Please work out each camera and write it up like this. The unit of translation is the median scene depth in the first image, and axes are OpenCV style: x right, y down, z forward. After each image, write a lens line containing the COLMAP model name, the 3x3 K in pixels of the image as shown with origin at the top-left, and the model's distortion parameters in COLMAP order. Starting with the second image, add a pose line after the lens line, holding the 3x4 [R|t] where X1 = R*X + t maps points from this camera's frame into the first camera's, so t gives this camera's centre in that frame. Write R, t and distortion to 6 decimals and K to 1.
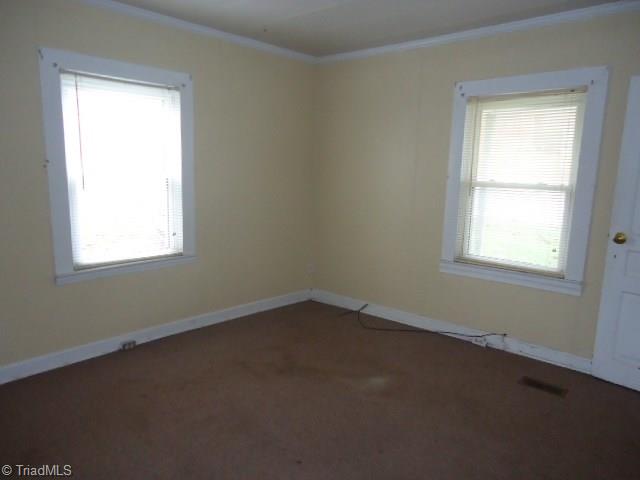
lens RADIAL K [[463.3, 0, 320.0], [0, 463.3, 240.0], [0, 0, 1]] dist [-0.001871, -0.002262]
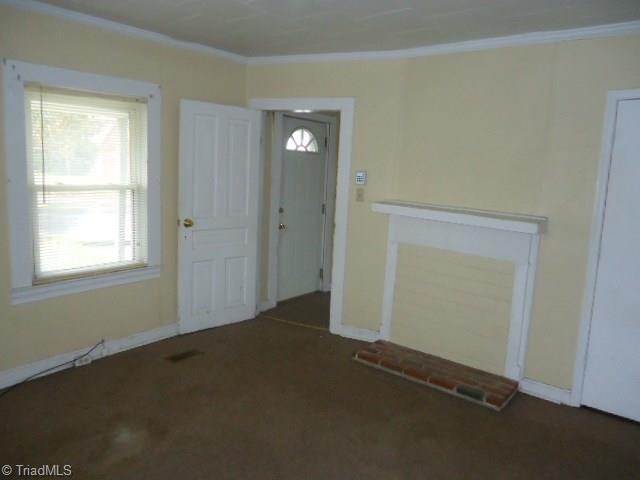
lens RADIAL K [[463.3, 0, 320.0], [0, 463.3, 240.0], [0, 0, 1]] dist [-0.001871, -0.002262]
pose [[-0.059418, -0.163770, 0.984707, -0.601091], [0.138556, 0.975549, 0.170608, -0.113929], [-0.988571, 0.146574, -0.035274, 0.608528]]
